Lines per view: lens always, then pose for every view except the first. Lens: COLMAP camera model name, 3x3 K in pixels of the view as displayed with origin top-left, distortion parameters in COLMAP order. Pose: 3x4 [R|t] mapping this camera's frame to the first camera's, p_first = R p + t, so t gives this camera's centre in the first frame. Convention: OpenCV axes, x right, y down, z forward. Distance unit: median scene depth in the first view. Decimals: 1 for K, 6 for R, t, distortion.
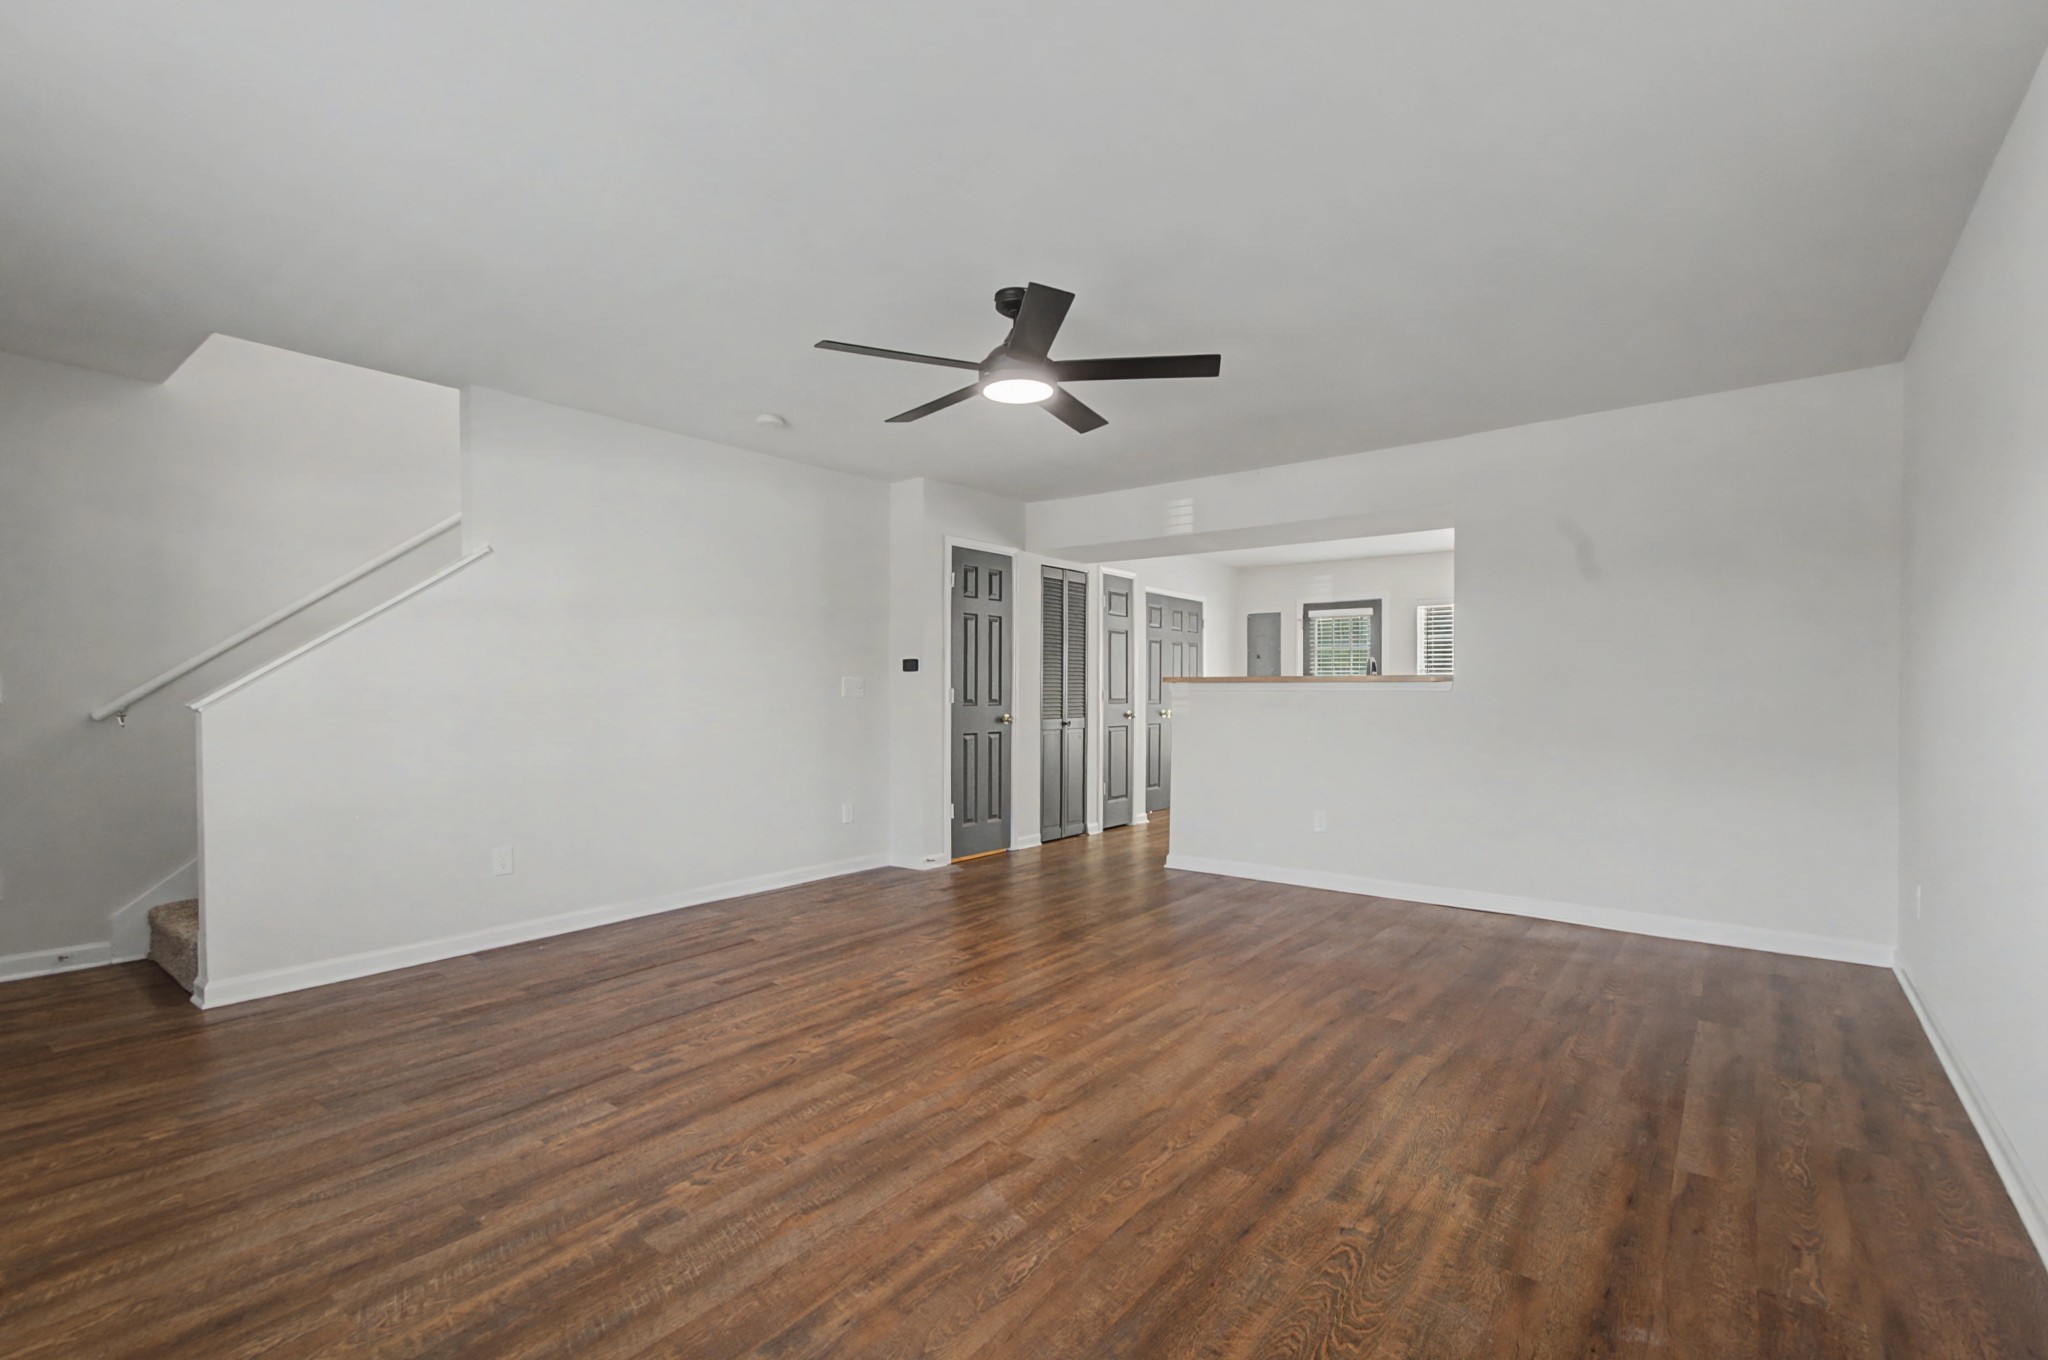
lens RADIAL K [[948.5, 0, 1024.0], [0, 948.5, 680.0], [0, 0, 1]] dist [0.025504, 0.000010]
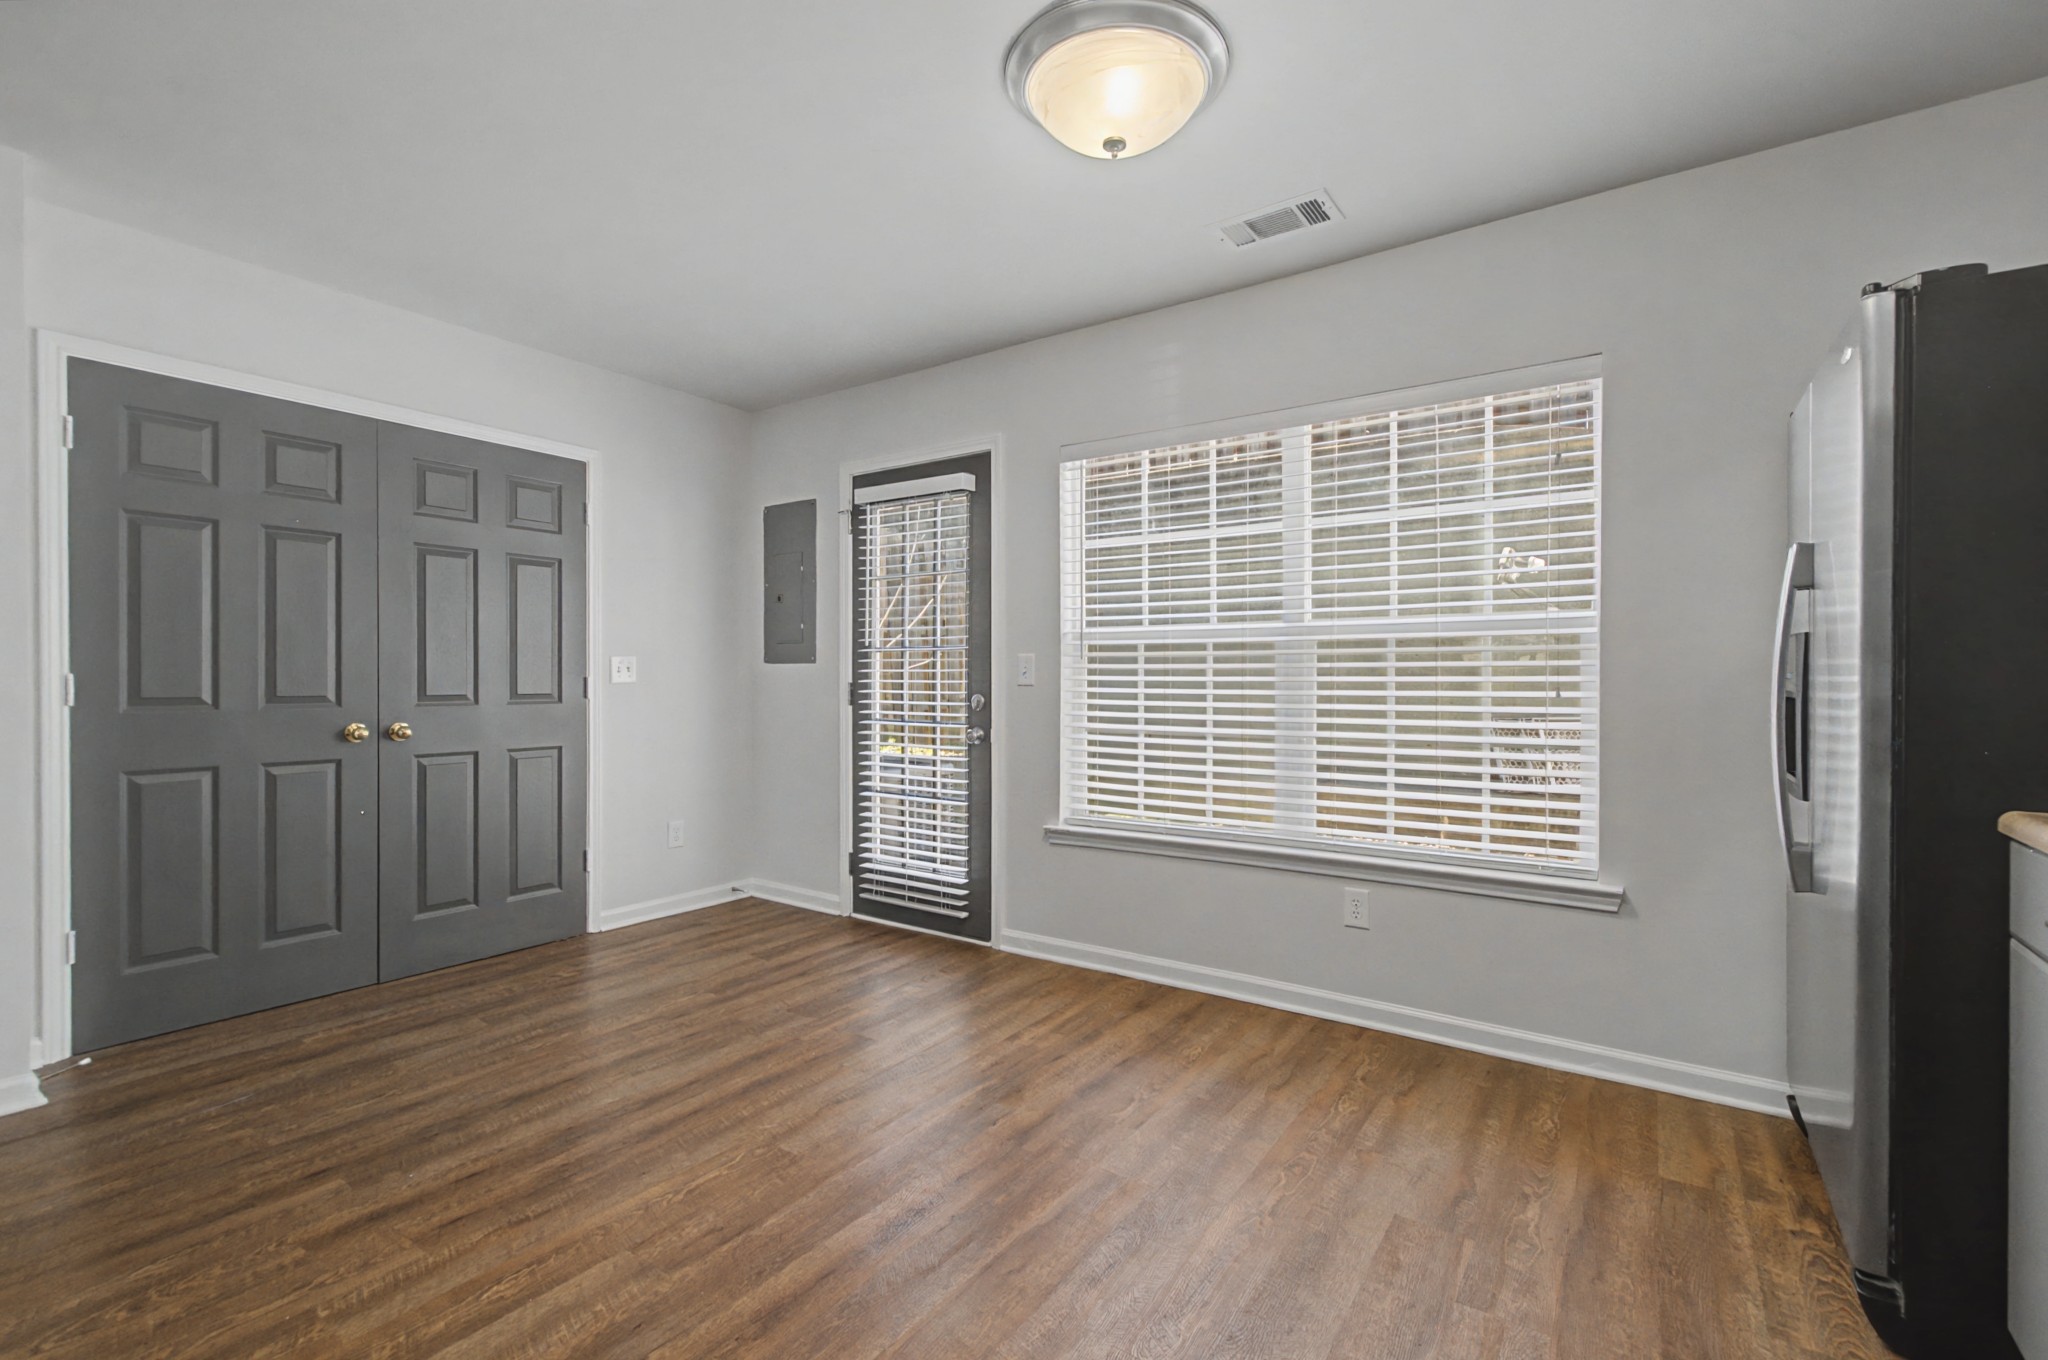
lens RADIAL K [[912.8, 0, 1024.0], [0, 912.8, 680.0], [0, 0, 1]] dist [0.004273, 0.000146]
pose [[0.997923, -0.006621, 0.064080, 0.348167], [0.005891, 0.999916, 0.011584, 0.009887], [-0.064151, -0.011183, 0.997878, 0.574656]]
